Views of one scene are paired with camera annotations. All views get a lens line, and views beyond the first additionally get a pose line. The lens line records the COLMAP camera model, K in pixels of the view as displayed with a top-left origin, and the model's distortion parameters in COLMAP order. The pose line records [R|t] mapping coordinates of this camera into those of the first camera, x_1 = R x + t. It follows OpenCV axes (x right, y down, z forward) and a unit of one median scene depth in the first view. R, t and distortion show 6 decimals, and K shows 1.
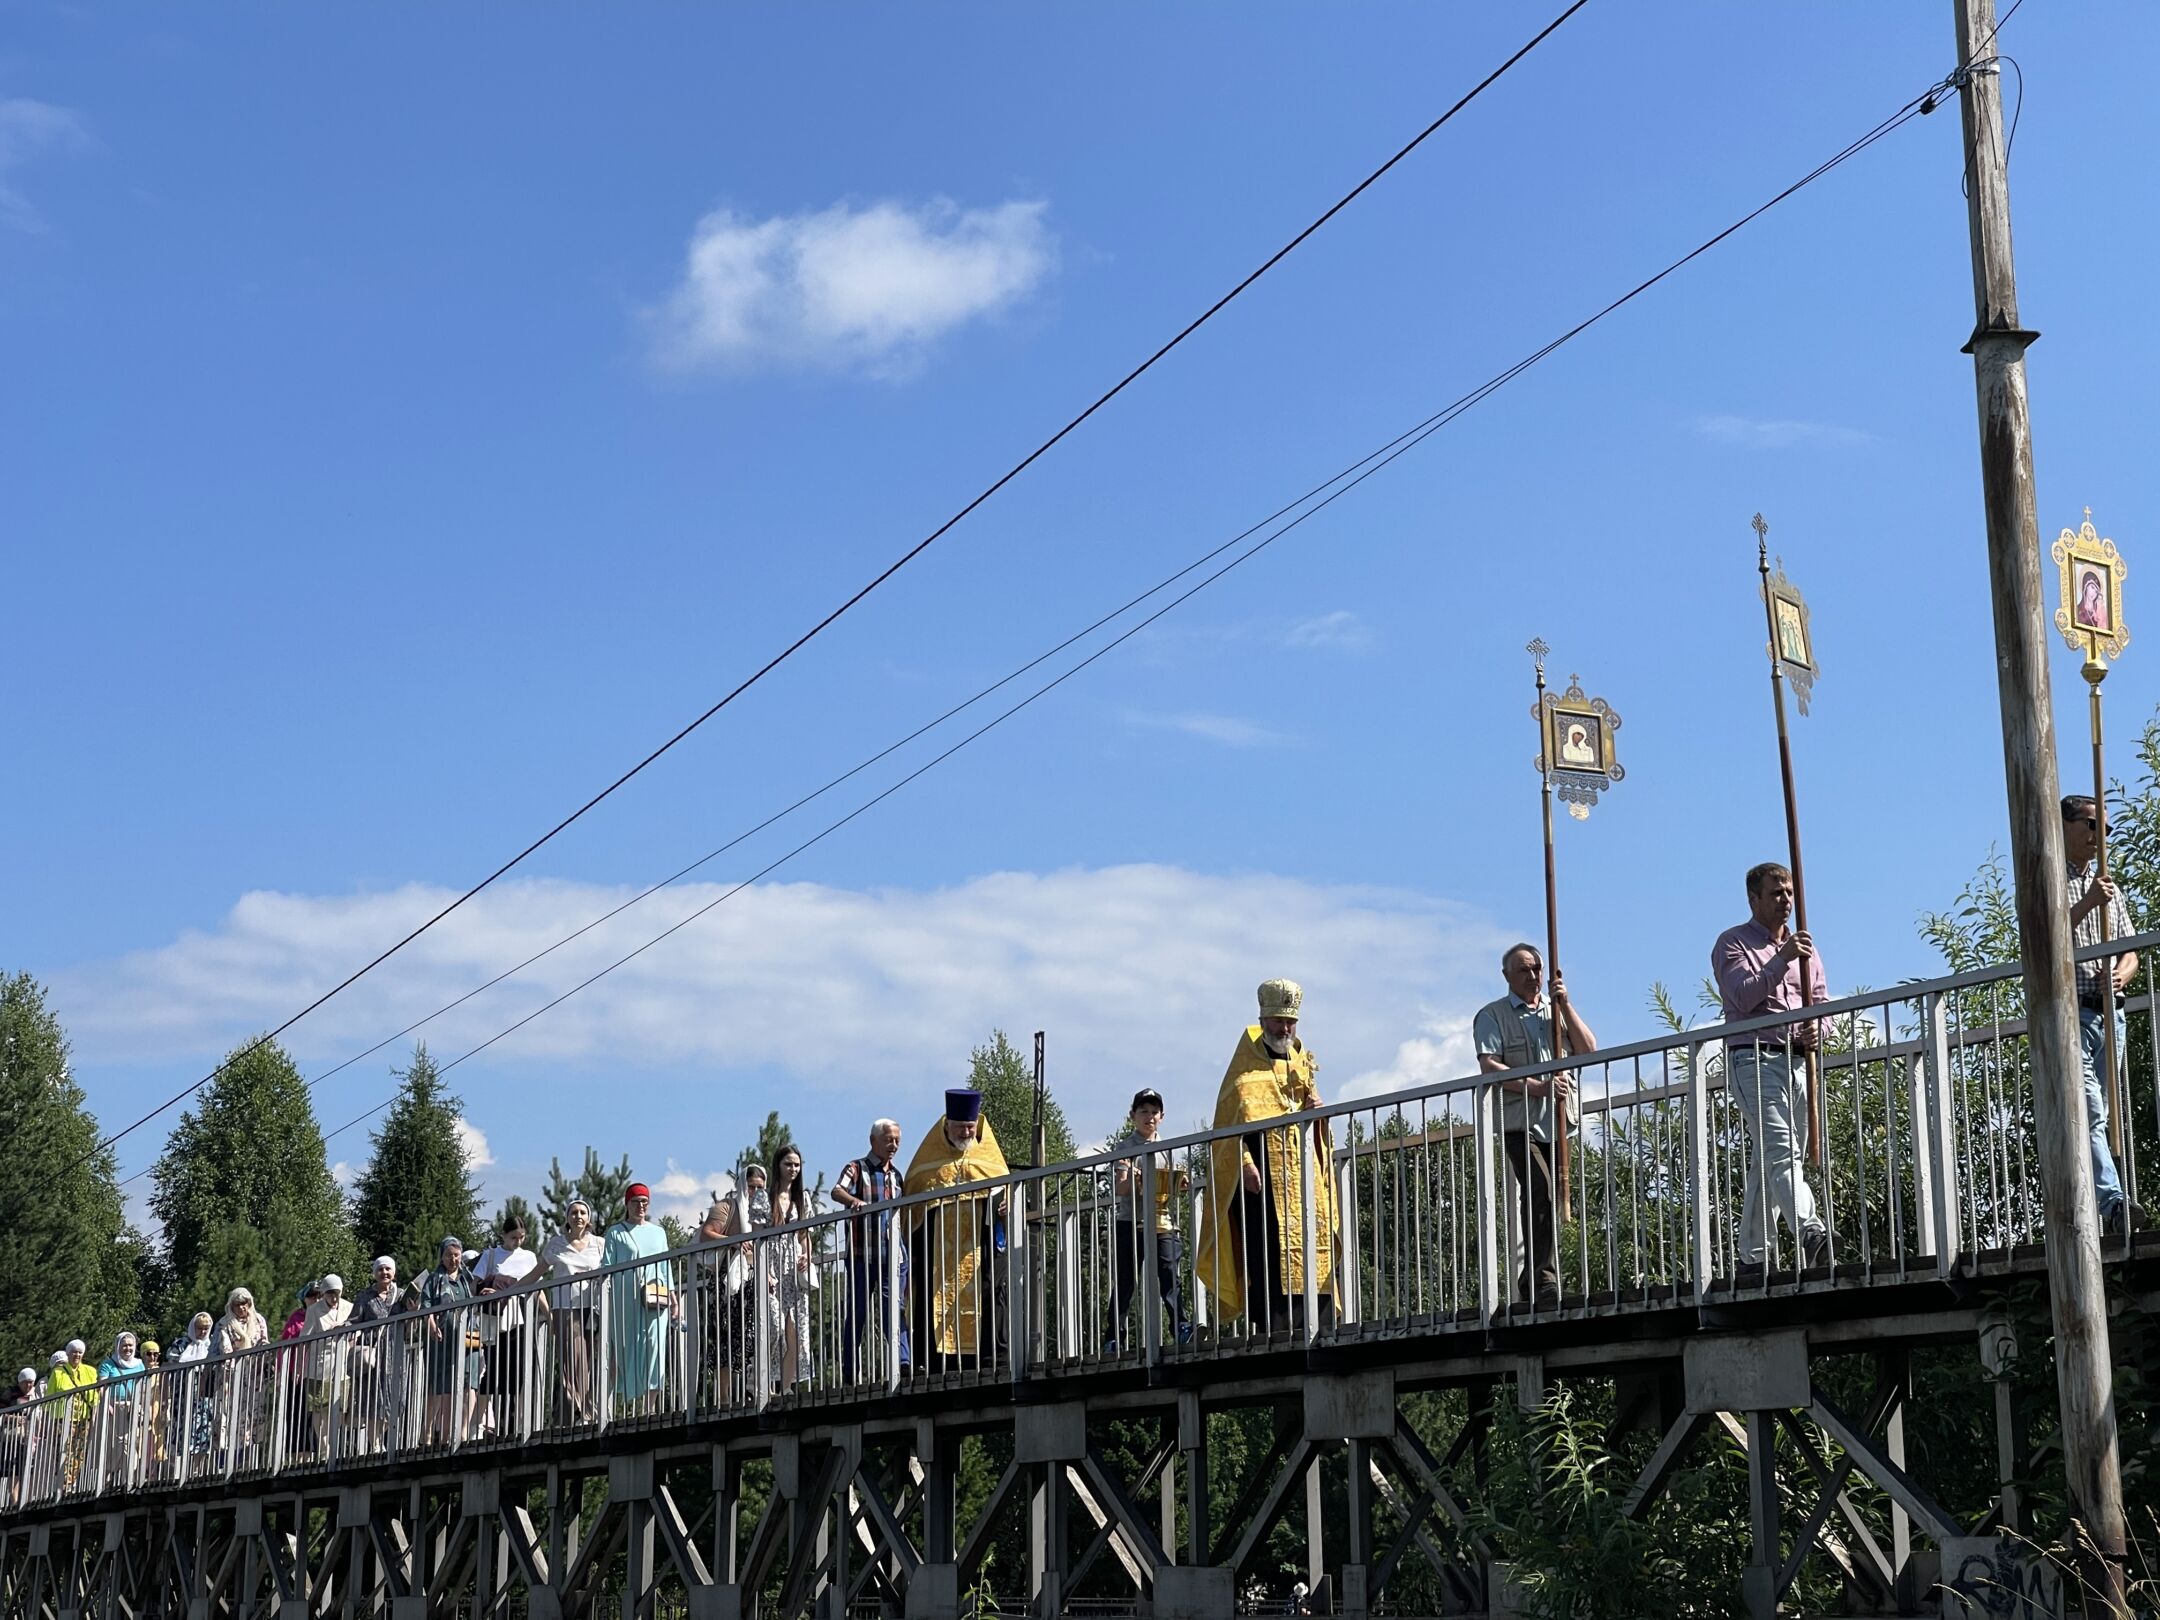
lens RADIAL K [[3977.5, 0, 1079.8], [0, 3977.5, 811.3], [0, 0, 1]] dist [0.175776, 0.000000]
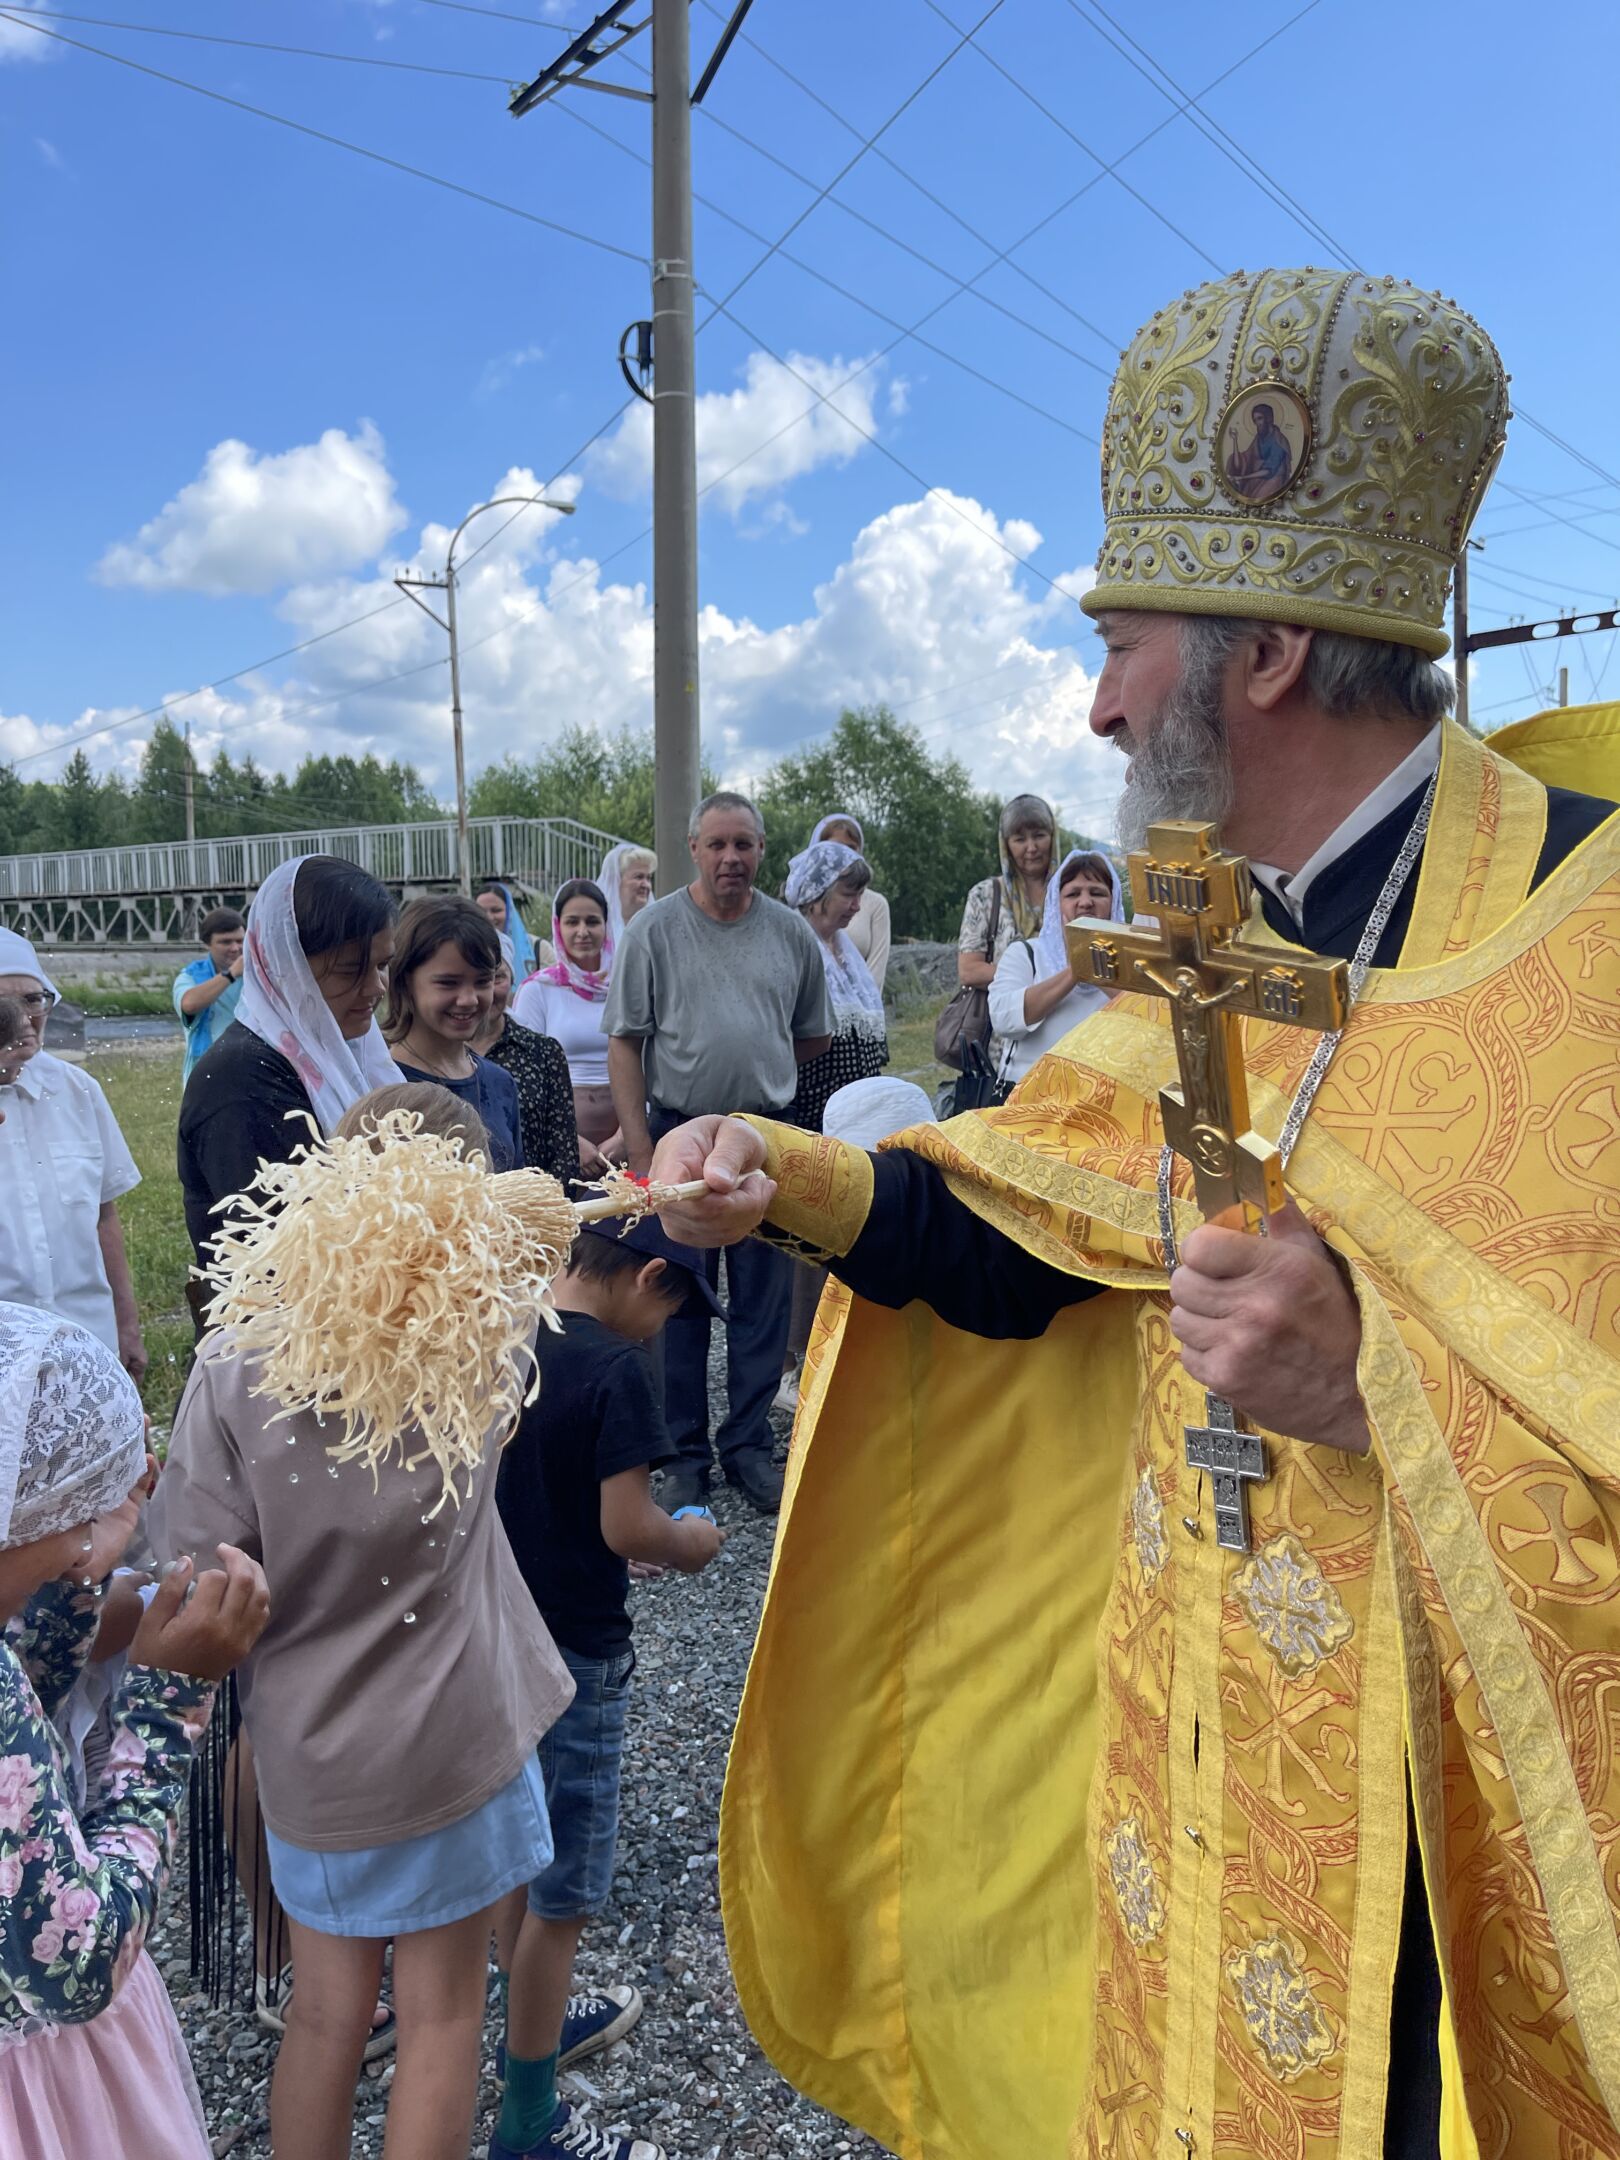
lens RADIAL K [[1630.5, 0, 800.1], [0, 1630.5, 1083.4], [0, 0, 1]] dist [0.057549, -0.057113]
pose [[0.935437, -0.036125, 0.351644, -0.052297], [-0.067155, 0.958488, 0.277113, -0.109408], [-0.347057, -0.282837, 0.894178, -0.502476]]
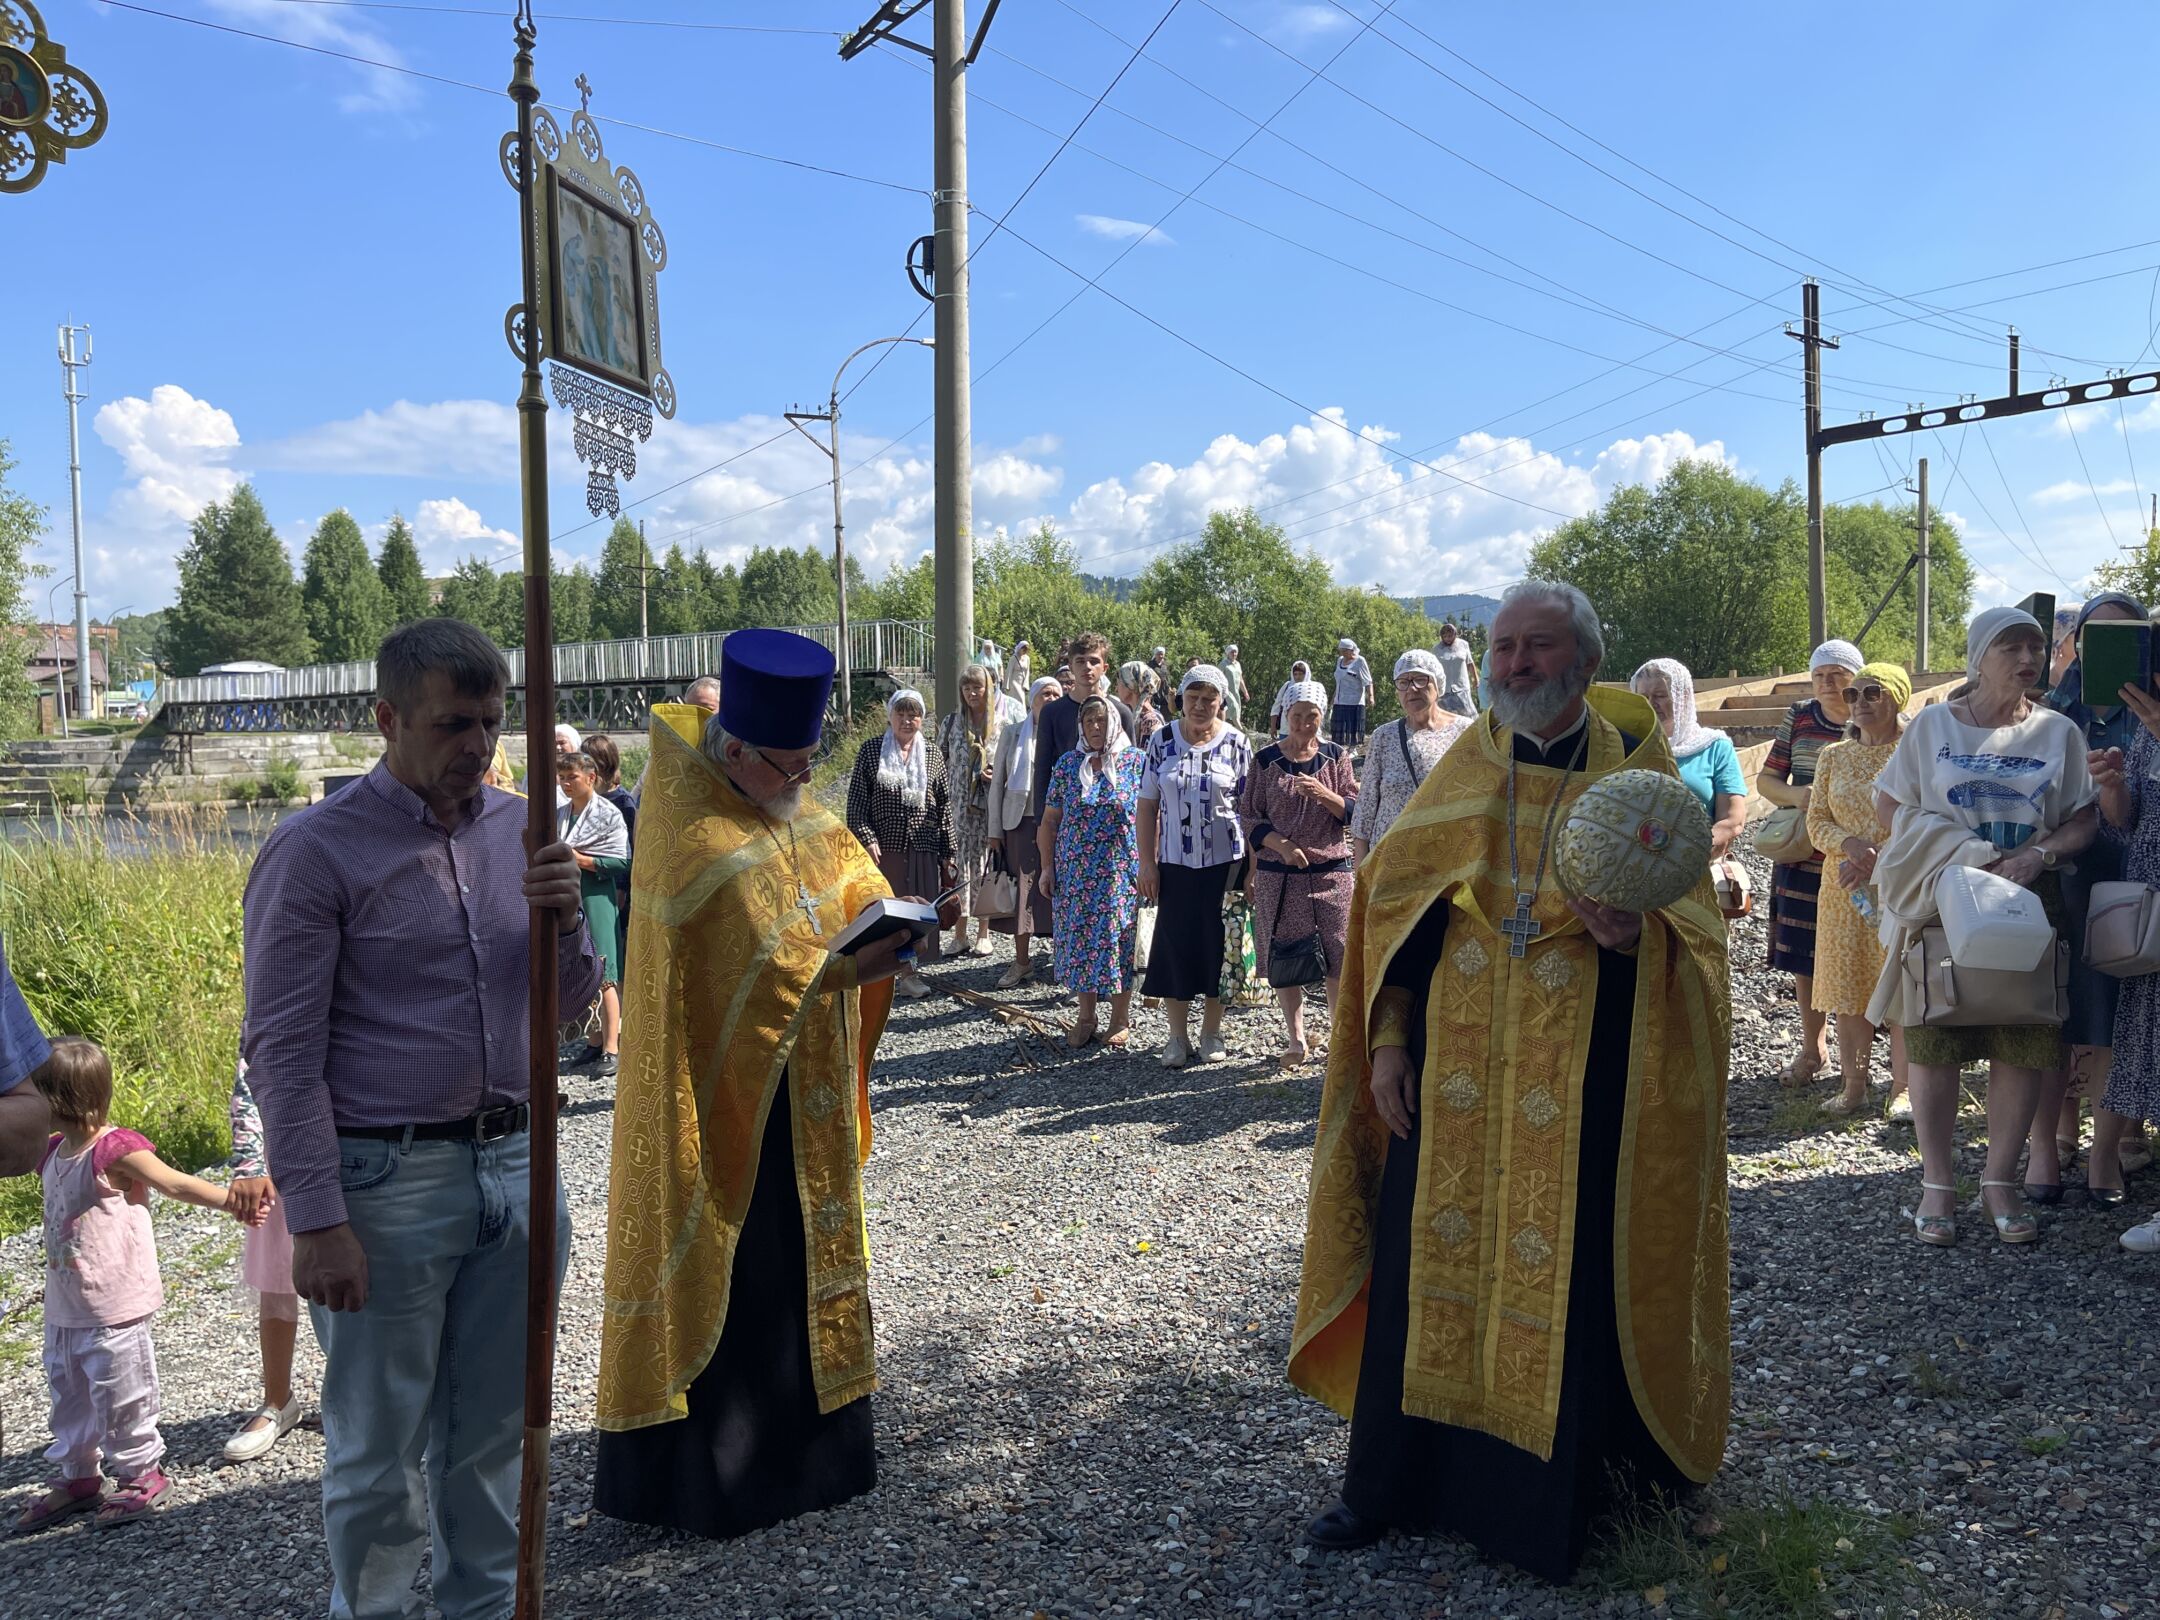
lens RADIAL K [[1635.4, 0, 1091.0], [0, 1635.4, 808.2], [0, 0, 1]] dist [0.064417, -0.079161]
pose [[0.964979, -0.021757, 0.261425, -0.025166], [-0.046127, 0.966955, 0.250738, -0.134662], [-0.258241, -0.254016, 0.932088, -0.598123]]
